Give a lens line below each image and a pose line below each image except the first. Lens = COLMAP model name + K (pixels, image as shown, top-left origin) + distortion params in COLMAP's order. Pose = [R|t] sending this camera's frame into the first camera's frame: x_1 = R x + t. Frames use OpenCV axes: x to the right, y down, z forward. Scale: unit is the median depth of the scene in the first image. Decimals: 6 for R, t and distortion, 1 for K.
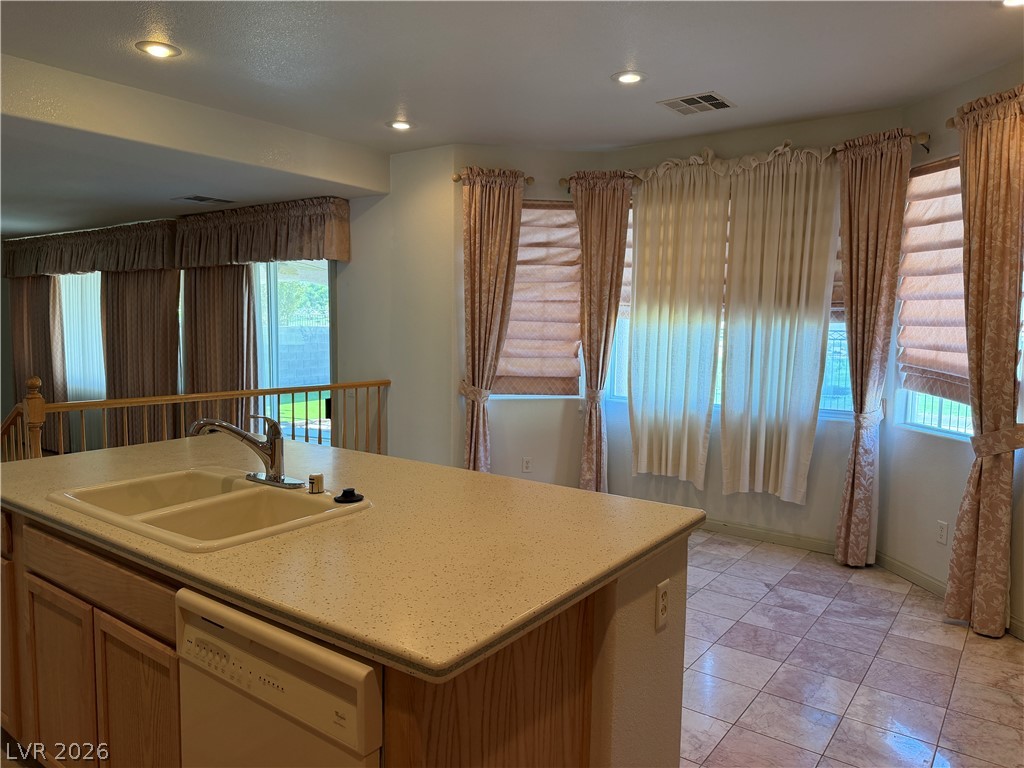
lens RADIAL K [[722.0, 0, 508.5], [0, 722.0, 388.5], [0, 0, 1]] dist [0.093766, -0.116626]
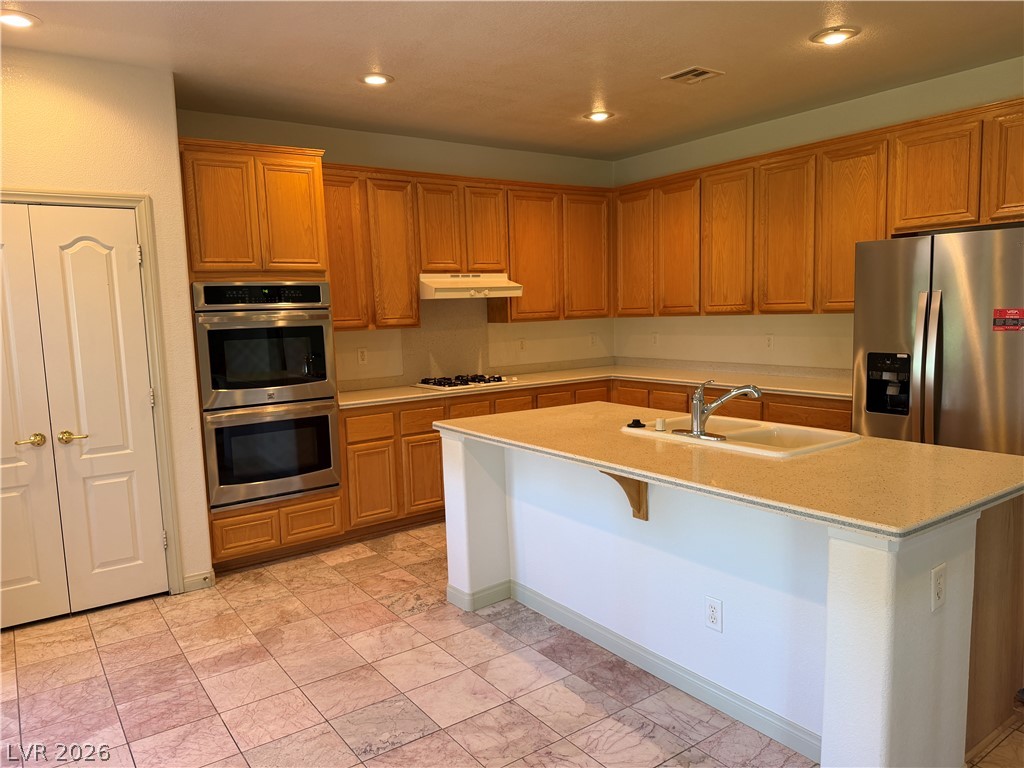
lens RADIAL K [[717.4, 0, 512.0], [0, 717.4, 384.0], [0, 0, 1]] dist [0.185645, -0.383622]
pose [[-0.951235, -0.018740, 0.307897, -0.307645], [0.047146, 0.977593, 0.205157, -0.185273], [-0.304842, 0.209669, -0.929037, 1.746276]]
